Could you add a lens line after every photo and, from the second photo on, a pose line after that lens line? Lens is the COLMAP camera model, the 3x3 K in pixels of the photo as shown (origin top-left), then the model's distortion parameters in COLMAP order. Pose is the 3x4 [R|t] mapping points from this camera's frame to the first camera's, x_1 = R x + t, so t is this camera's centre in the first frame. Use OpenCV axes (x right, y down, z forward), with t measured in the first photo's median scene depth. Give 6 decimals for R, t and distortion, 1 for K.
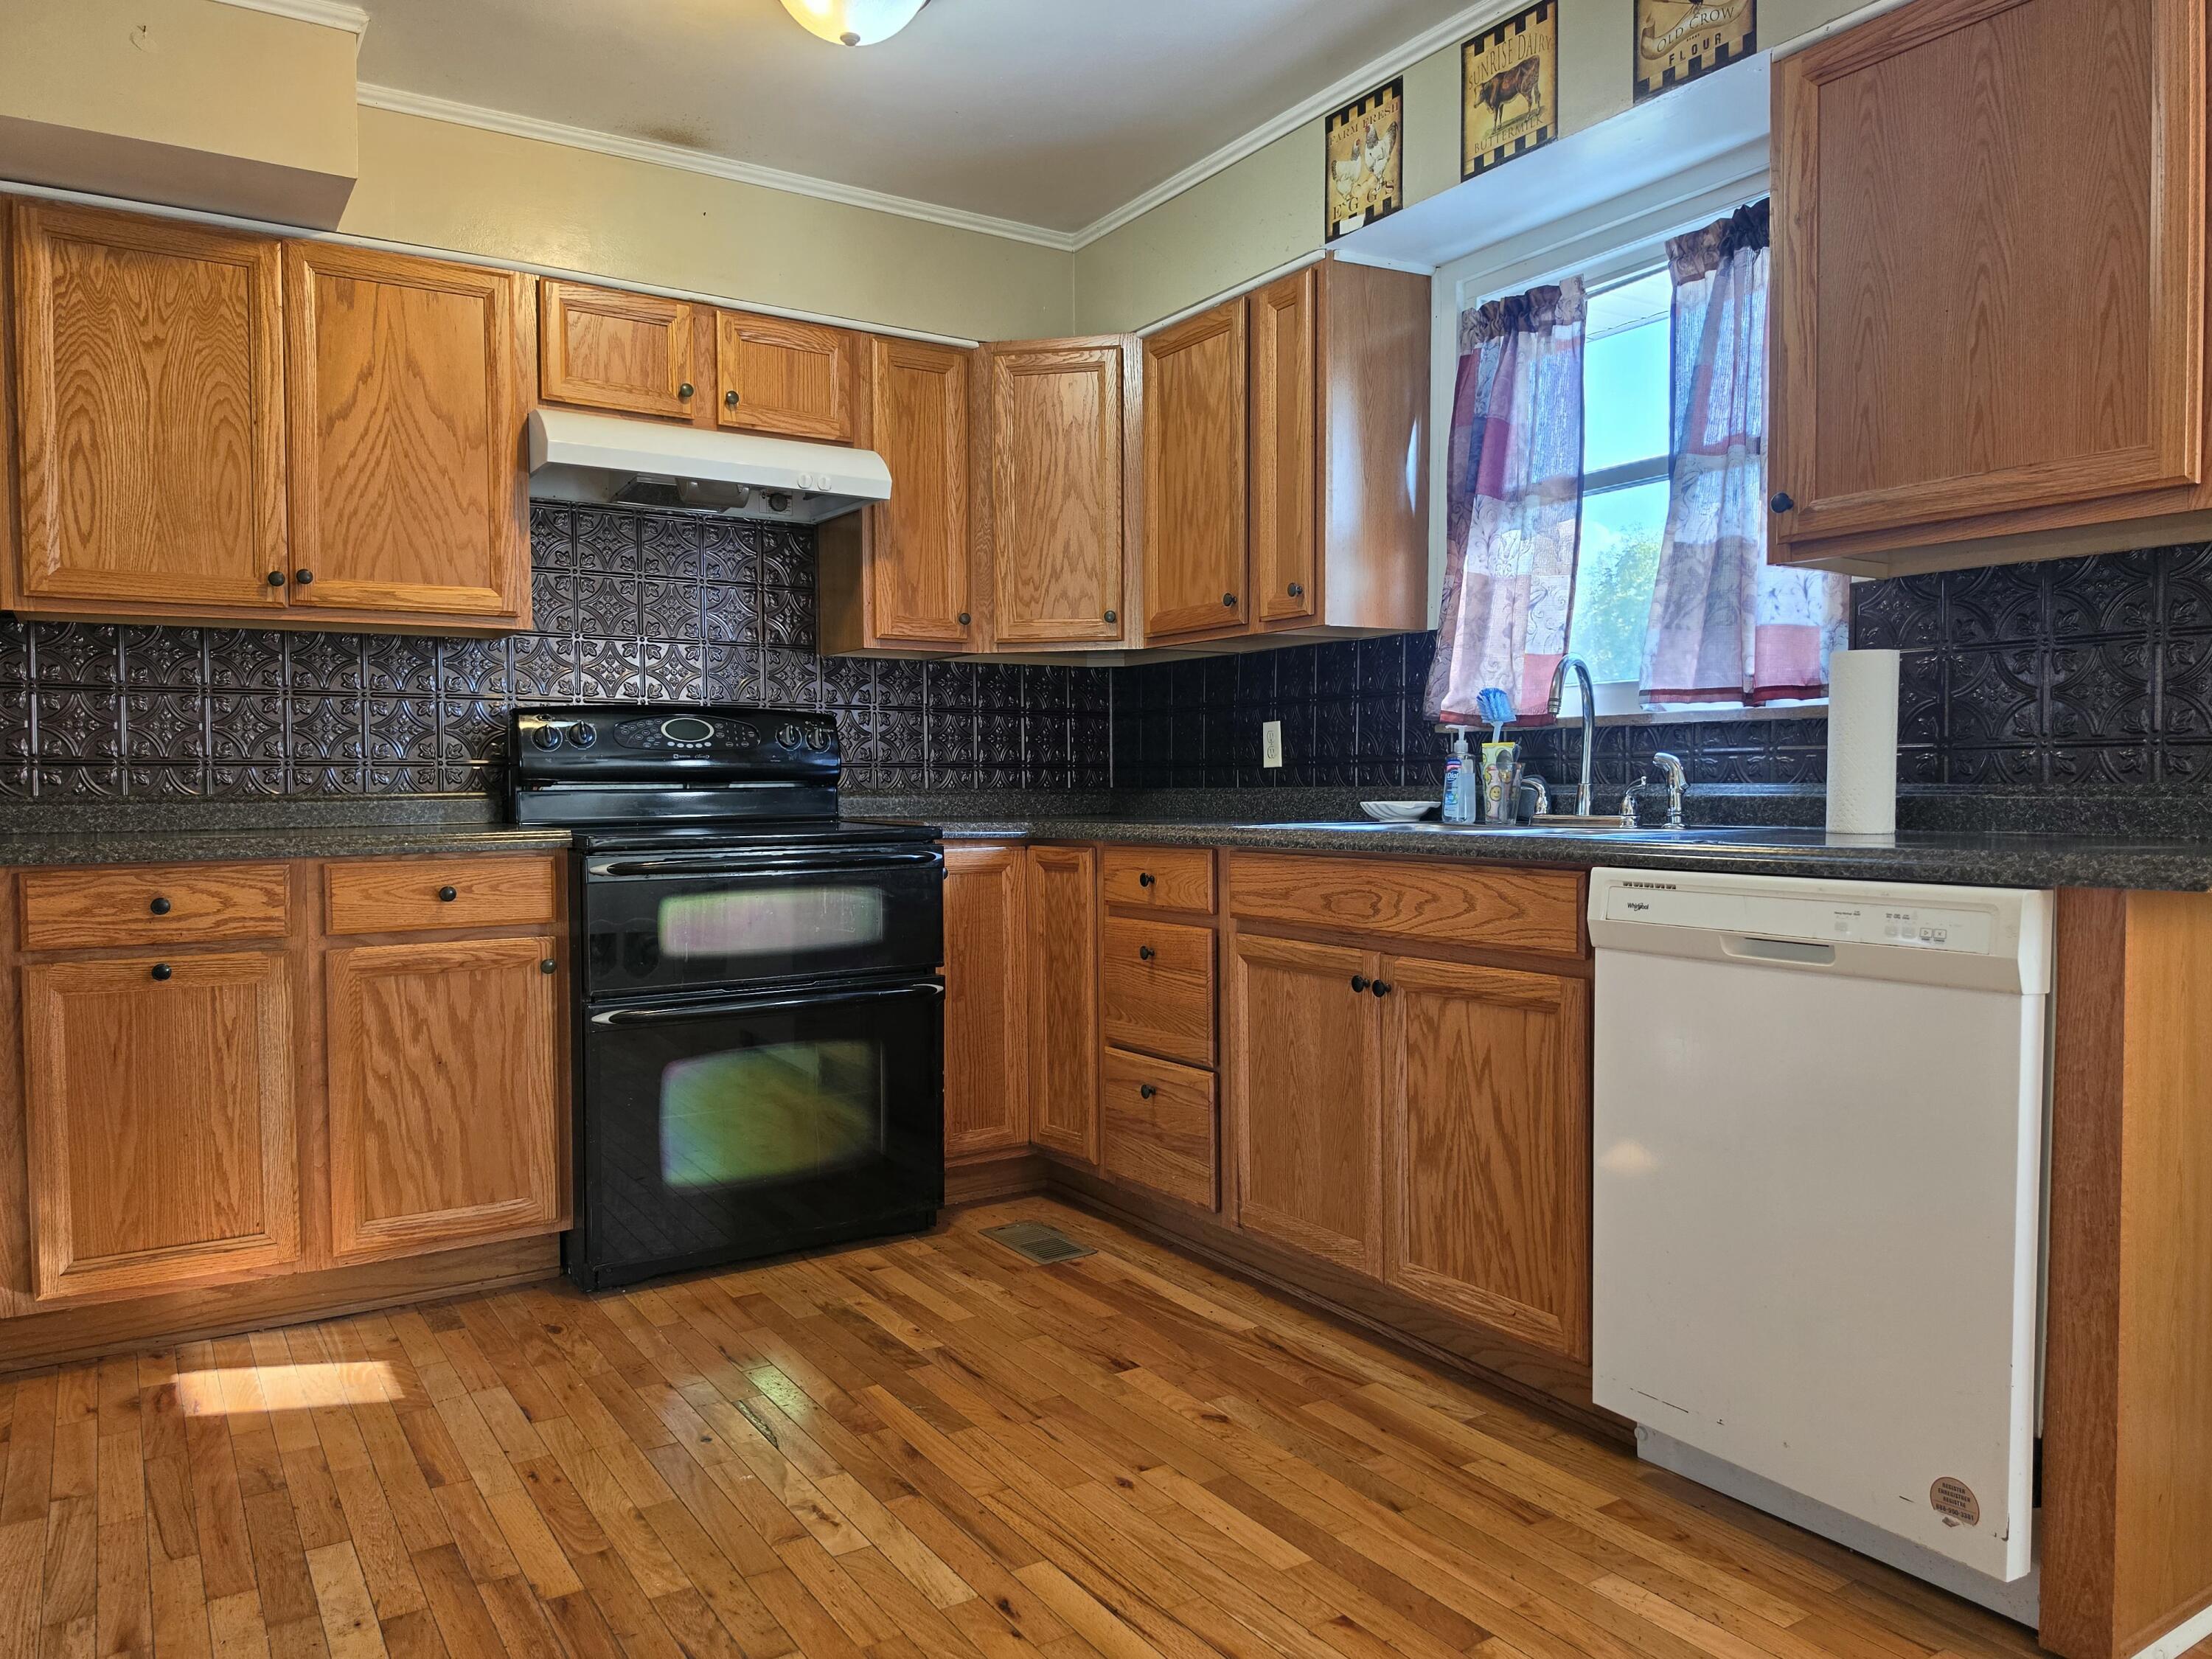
lens RADIAL K [[1537.0, 0, 1106.3], [0, 1537.0, 843.6], [0, 0, 1]] dist [0.049686, -0.067097]
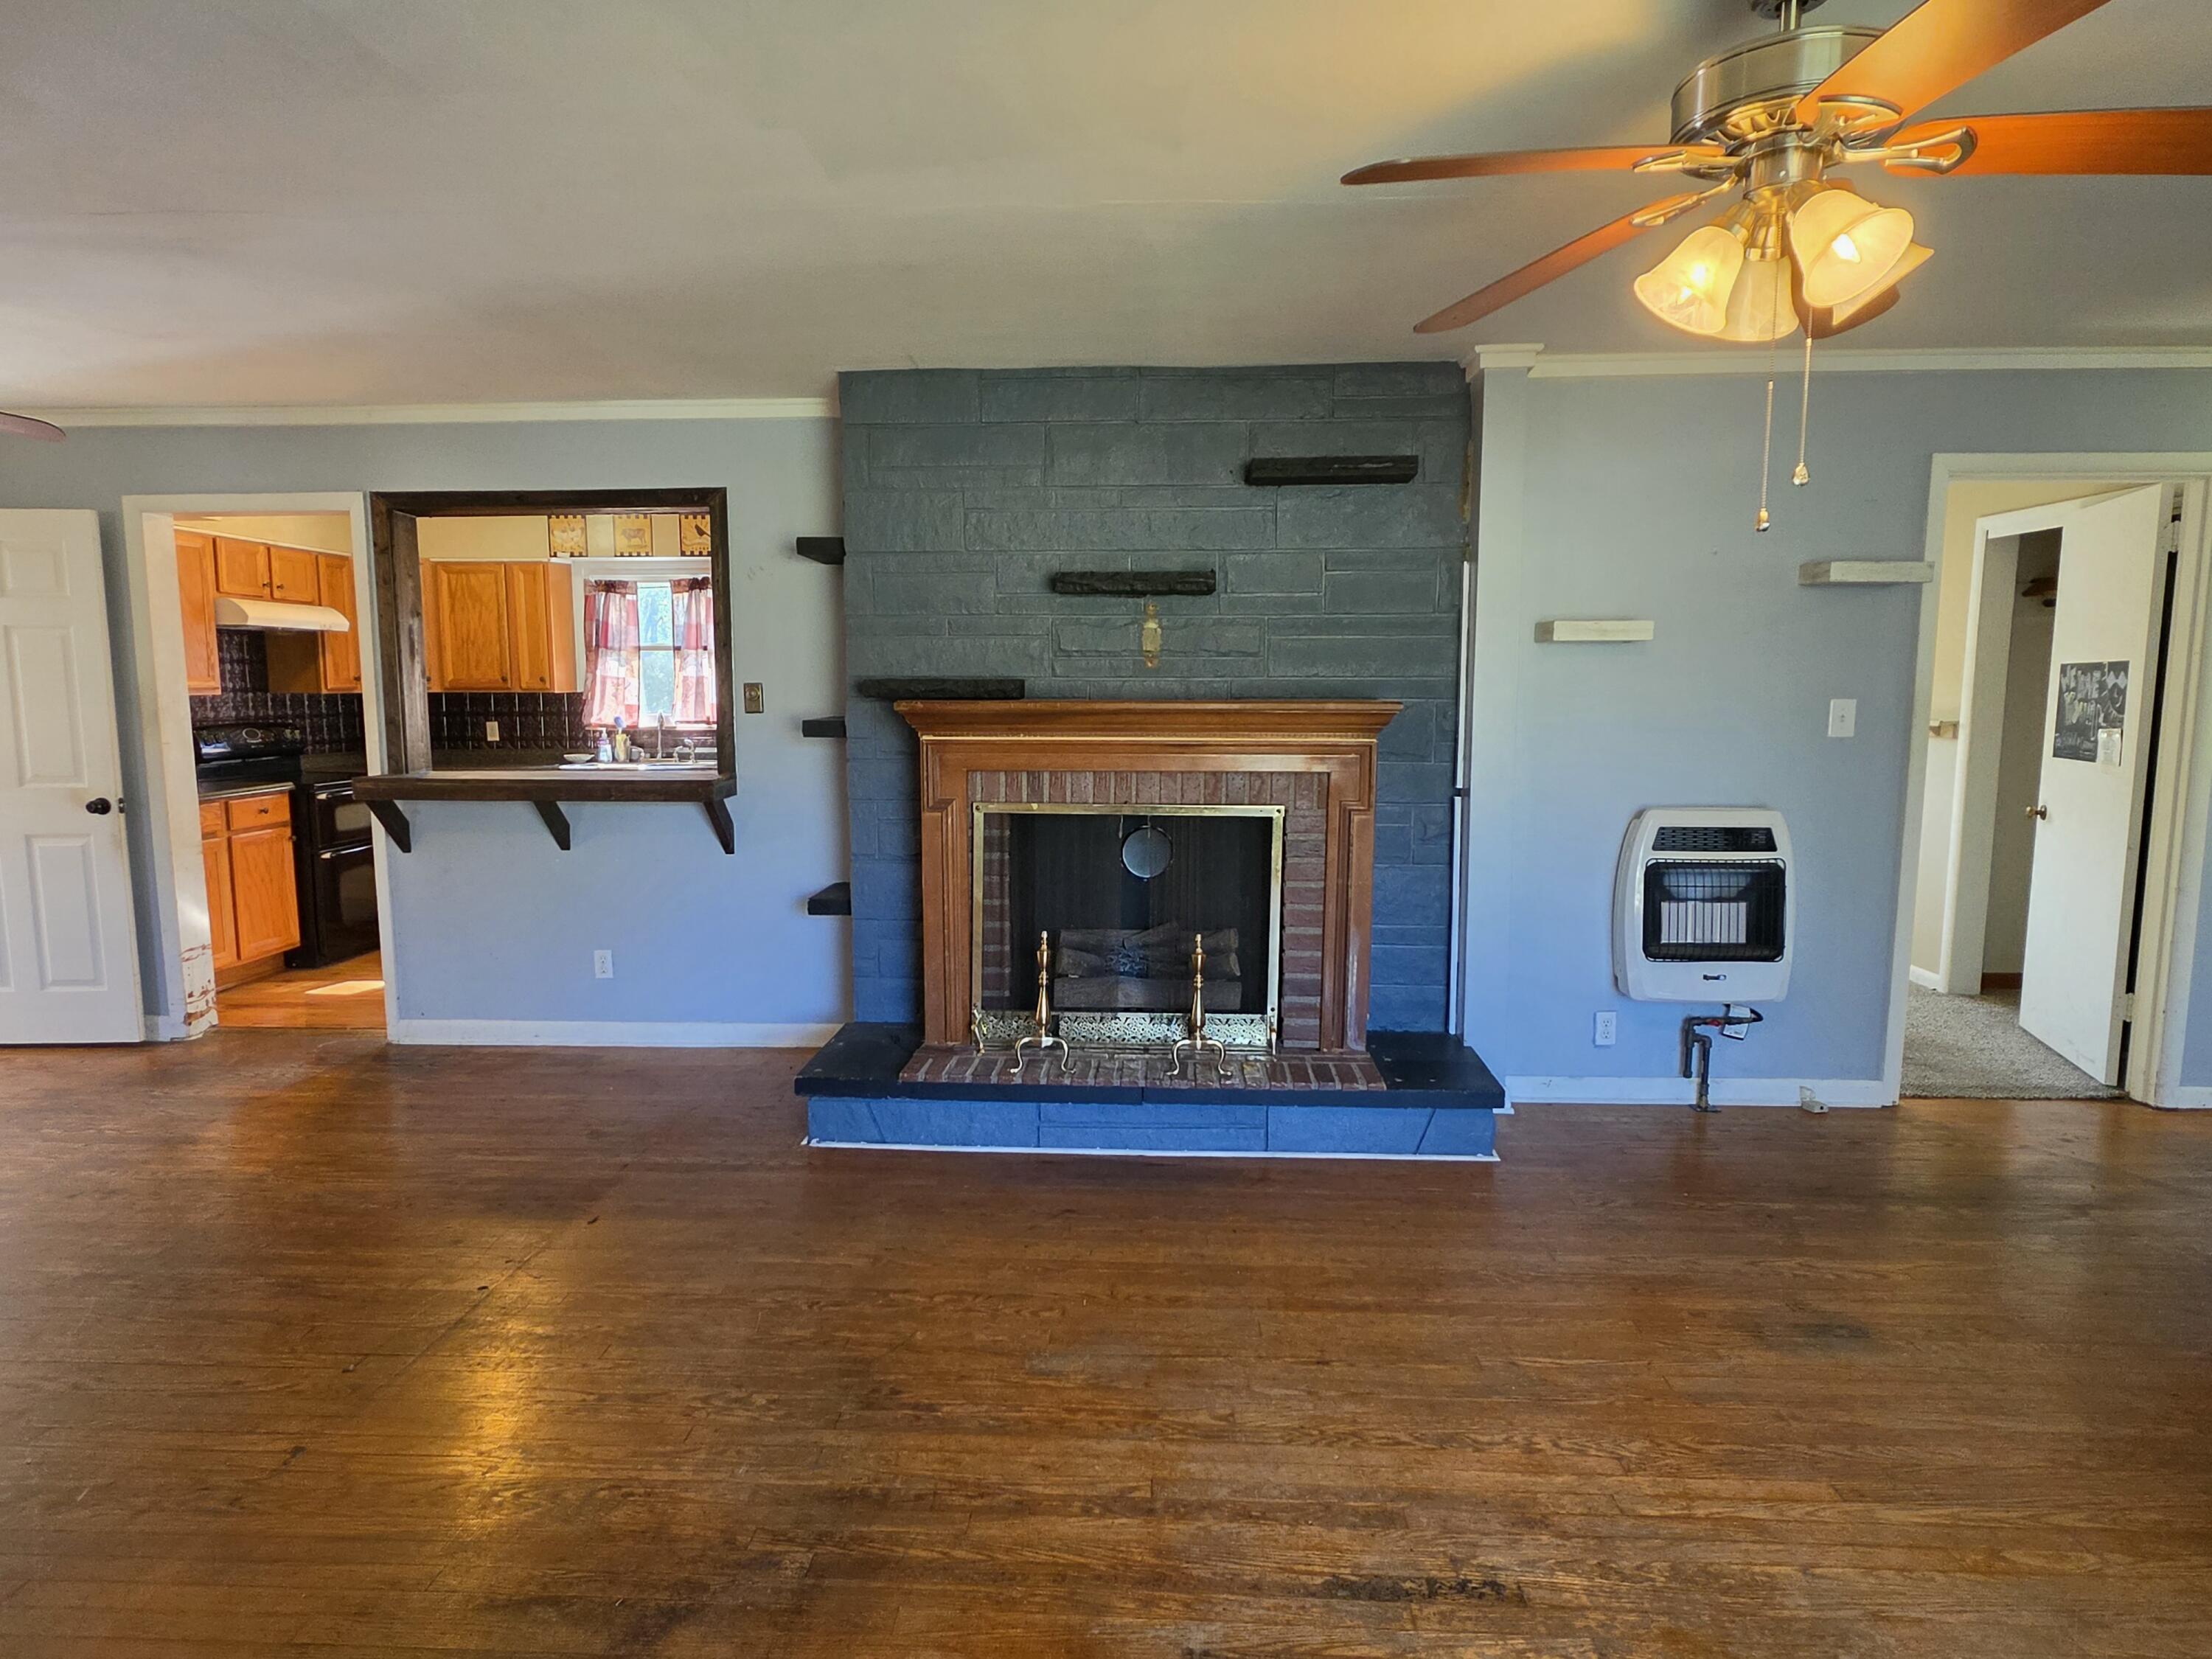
lens RADIAL K [[1282.6, 0, 1105.4], [0, 1282.6, 847.6], [0, 0, 1]] dist [-0.008643, 0.003899]
pose [[0.572078, -0.099958, 0.814085, -1.301916], [0.031072, 0.994475, 0.100272, -0.070984], [-0.819610, -0.032069, 0.572023, -1.243536]]
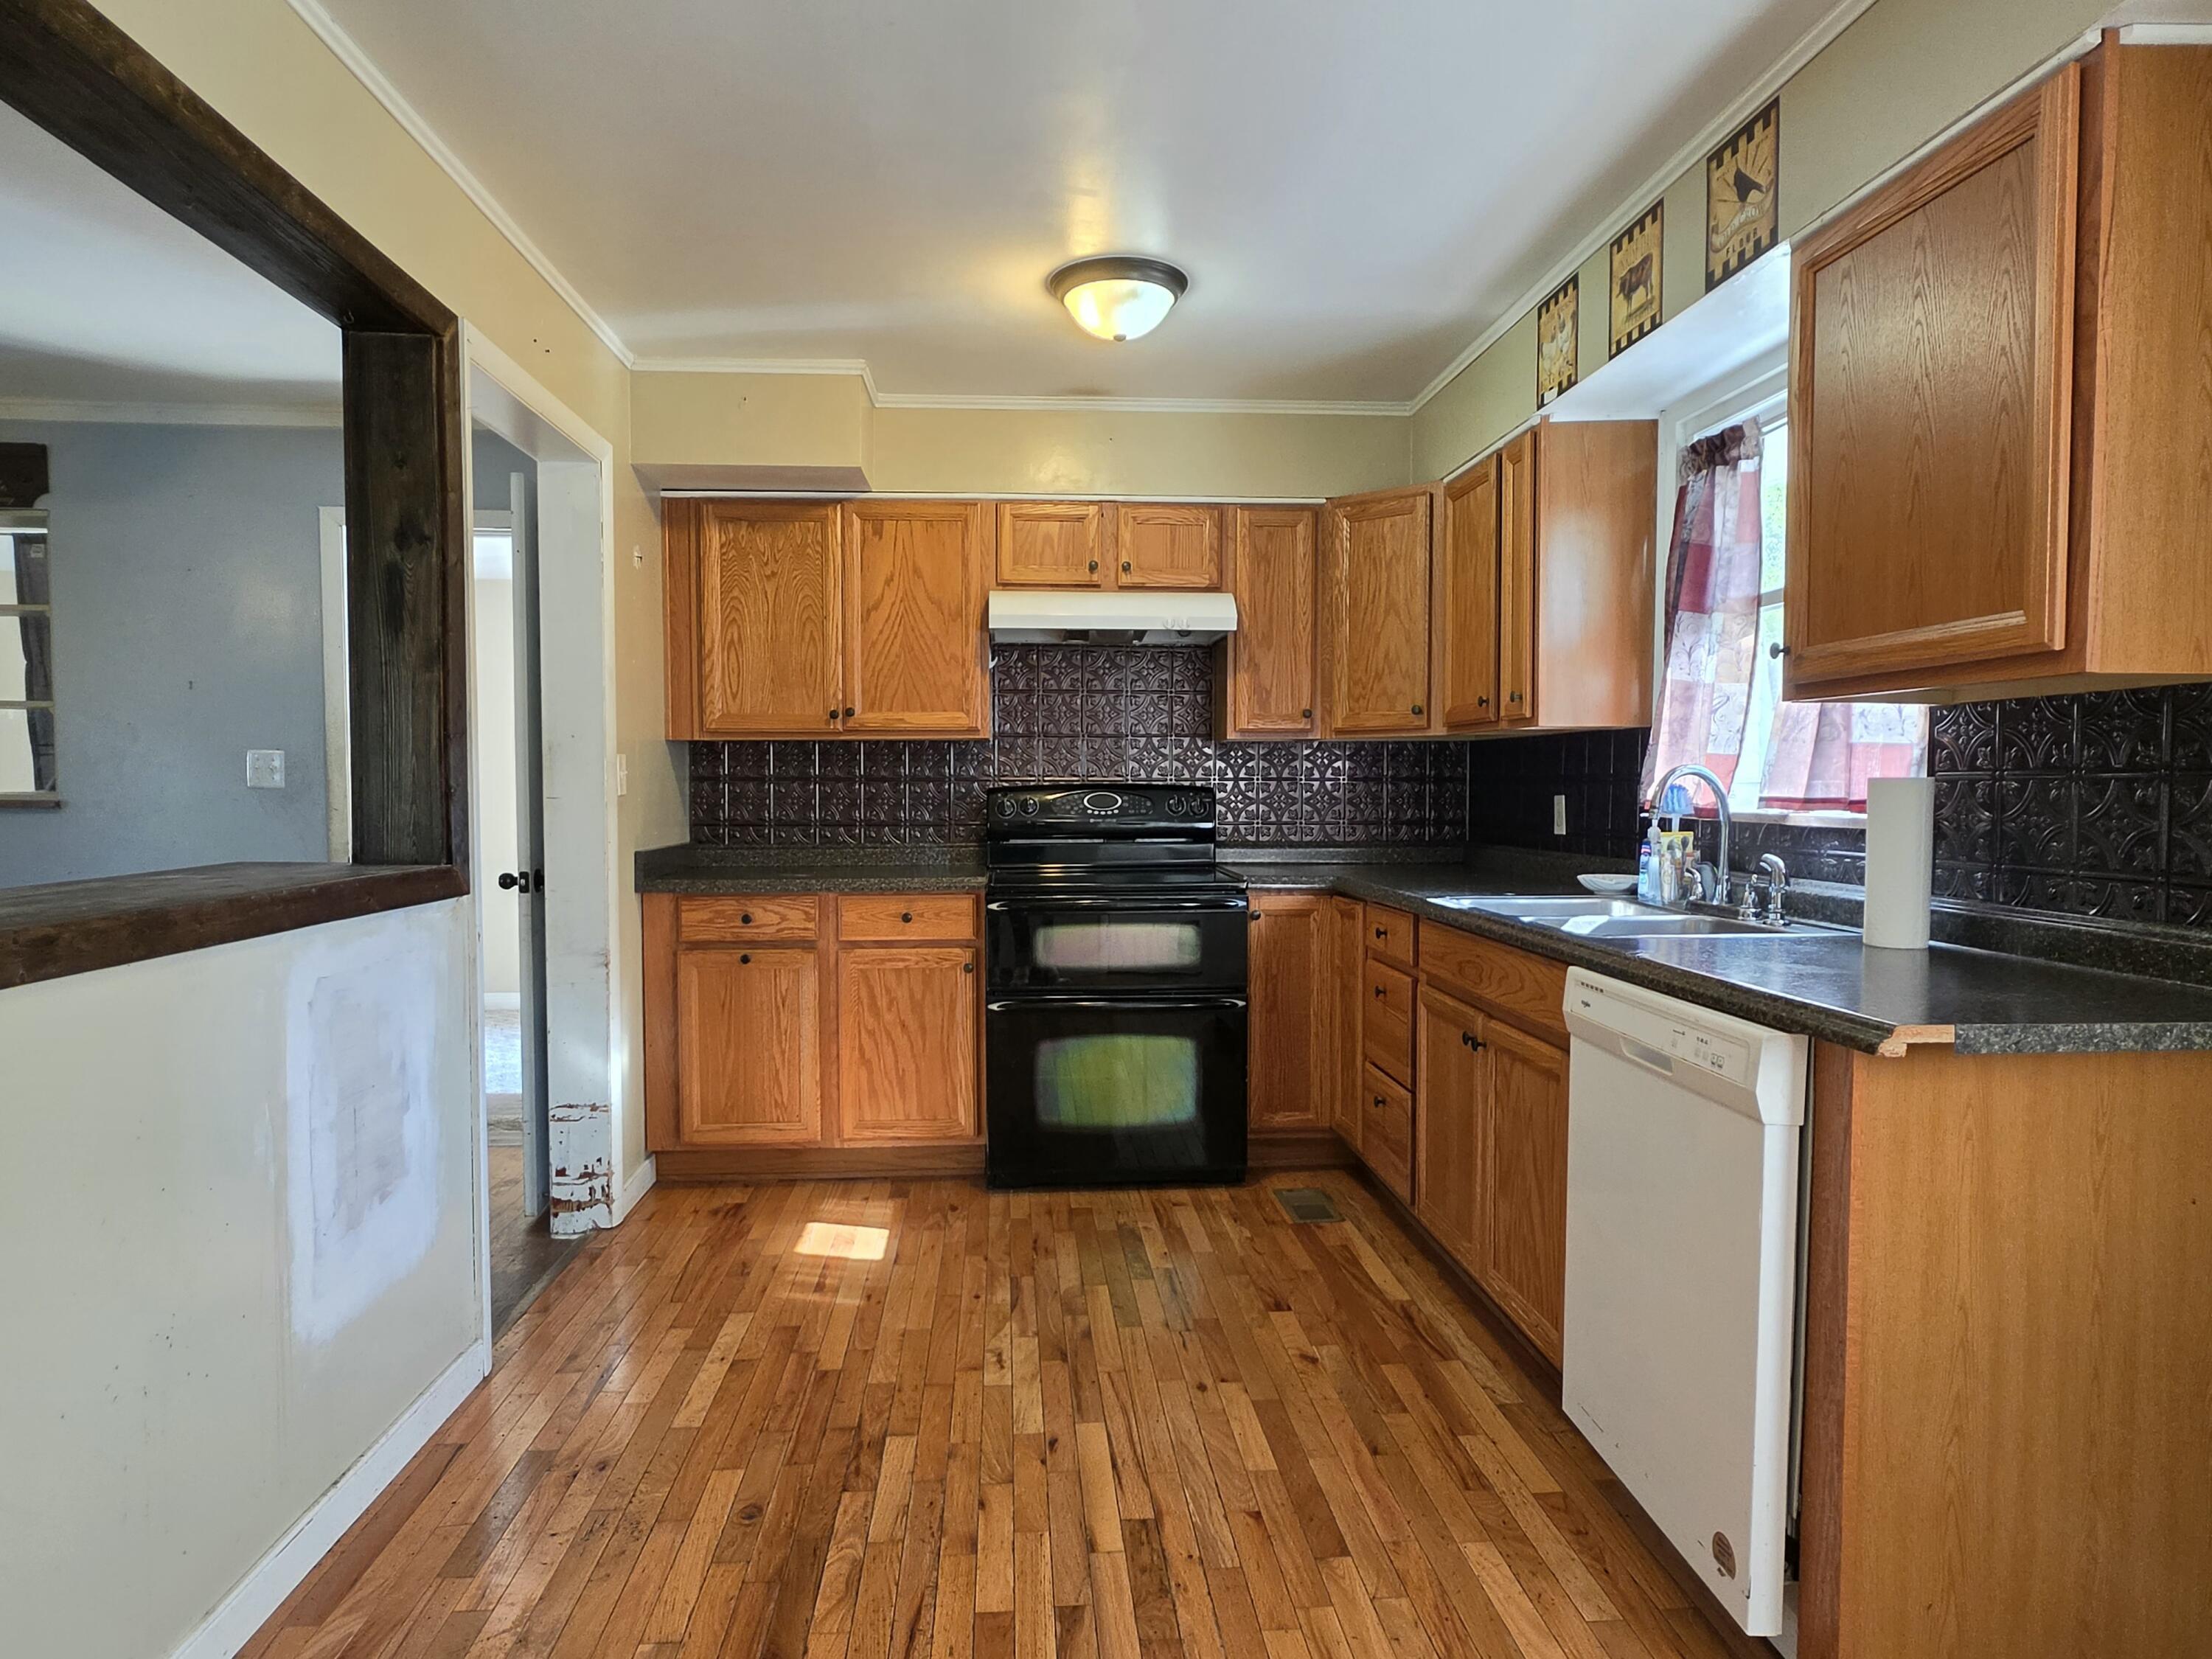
lens RADIAL K [[1282.6, 0, 1095.1], [0, 1282.6, 838.7], [0, 0, 1]] dist [-0.008643, 0.003899]
pose [[0.877009, 0.025493, -0.479797, 0.346816], [-0.023098, 0.999674, 0.010895, -0.063887], [0.479918, 0.001527, 0.877312, -0.034954]]
